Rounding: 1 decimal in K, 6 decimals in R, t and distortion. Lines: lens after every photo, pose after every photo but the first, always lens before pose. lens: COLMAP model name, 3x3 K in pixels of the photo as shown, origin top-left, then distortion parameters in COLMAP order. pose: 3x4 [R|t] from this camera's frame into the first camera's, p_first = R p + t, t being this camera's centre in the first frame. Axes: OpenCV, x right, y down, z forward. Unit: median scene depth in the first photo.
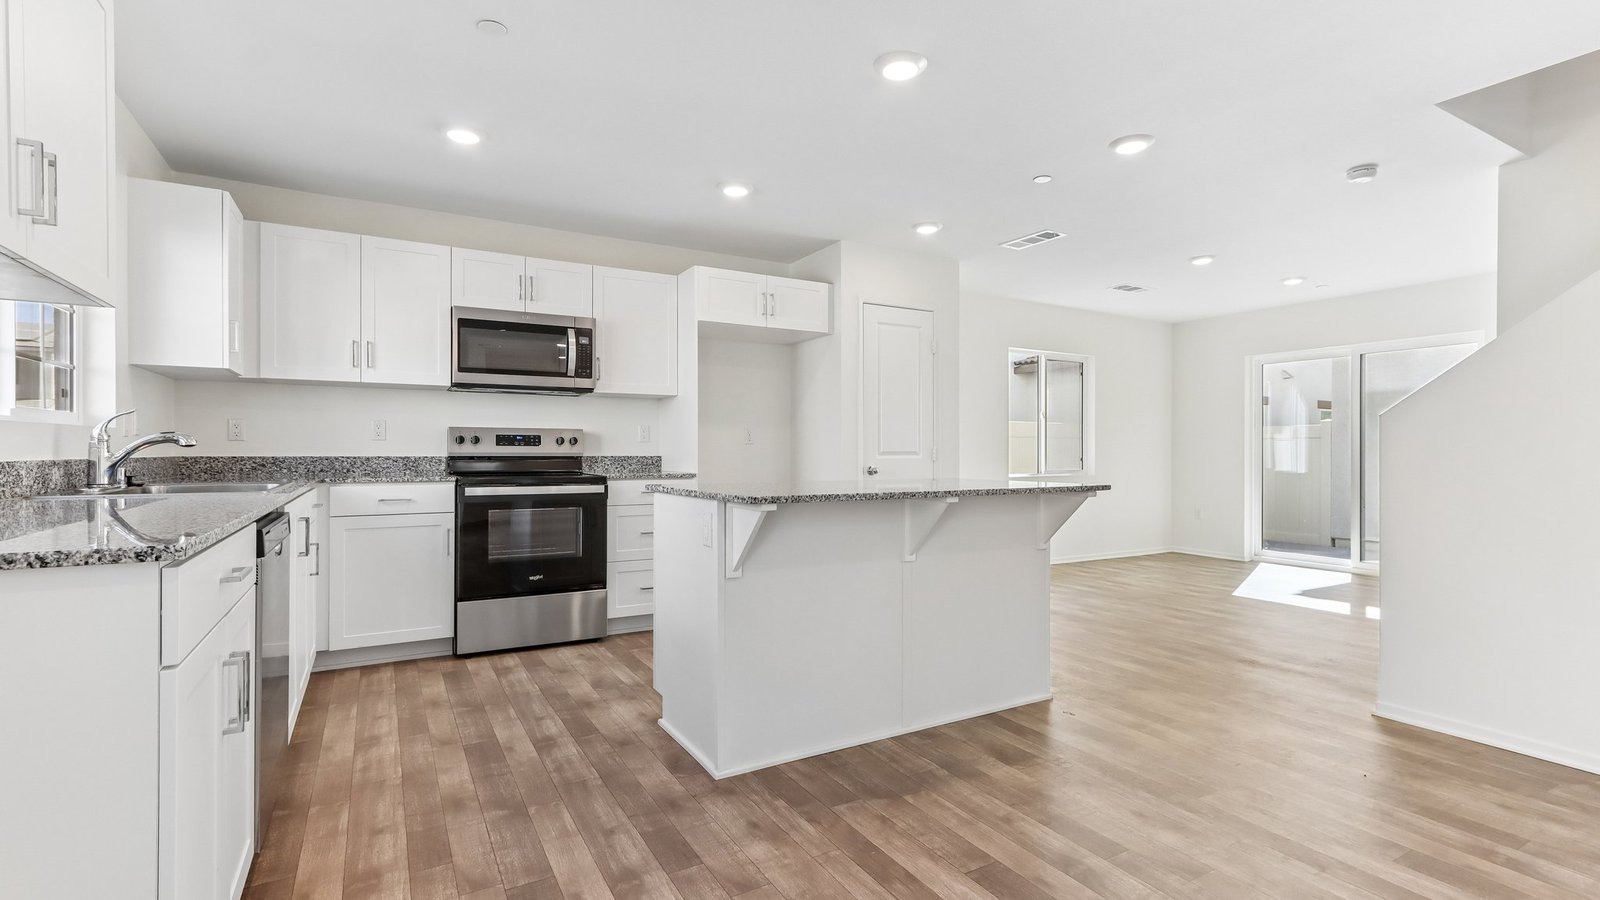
lens RADIAL K [[736.9, 0, 801.9], [0, 736.9, 450.0], [0, 0, 1]] dist [0.004339, 0.001911]
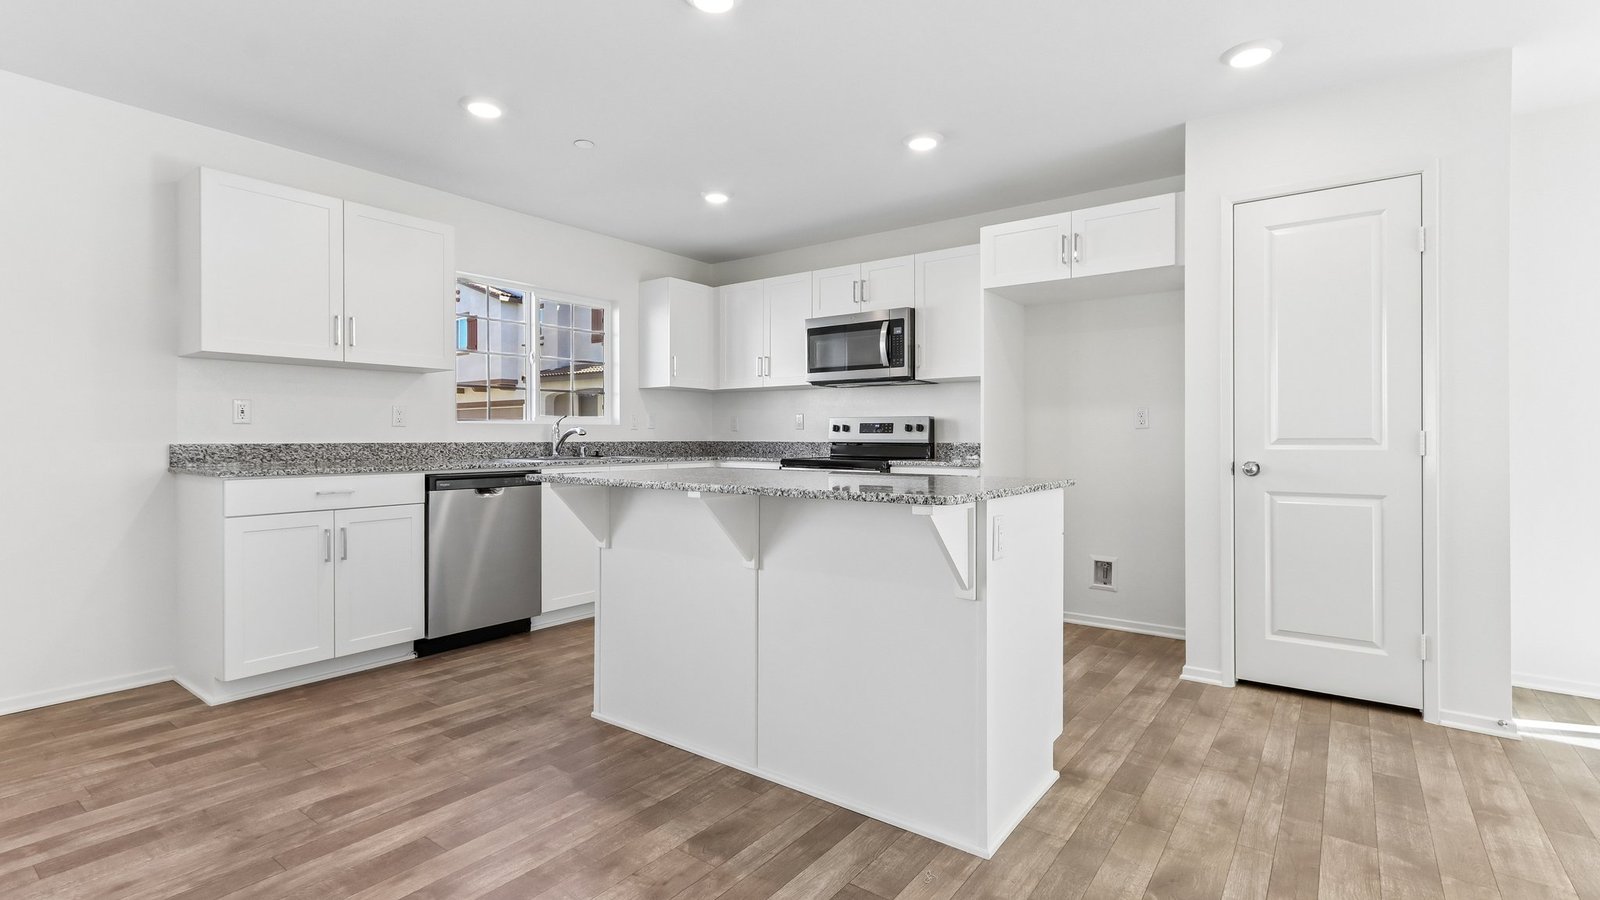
lens RADIAL K [[736.9, 0, 789.8], [0, 736.9, 438.0], [0, 0, 1]] dist [0.004339, 0.001911]
pose [[0.384414, -0.001047, -0.923160, 0.917085], [0.001154, 0.999999, -0.000654, 0.003572], [0.923160, -0.000814, 0.384415, 0.706326]]
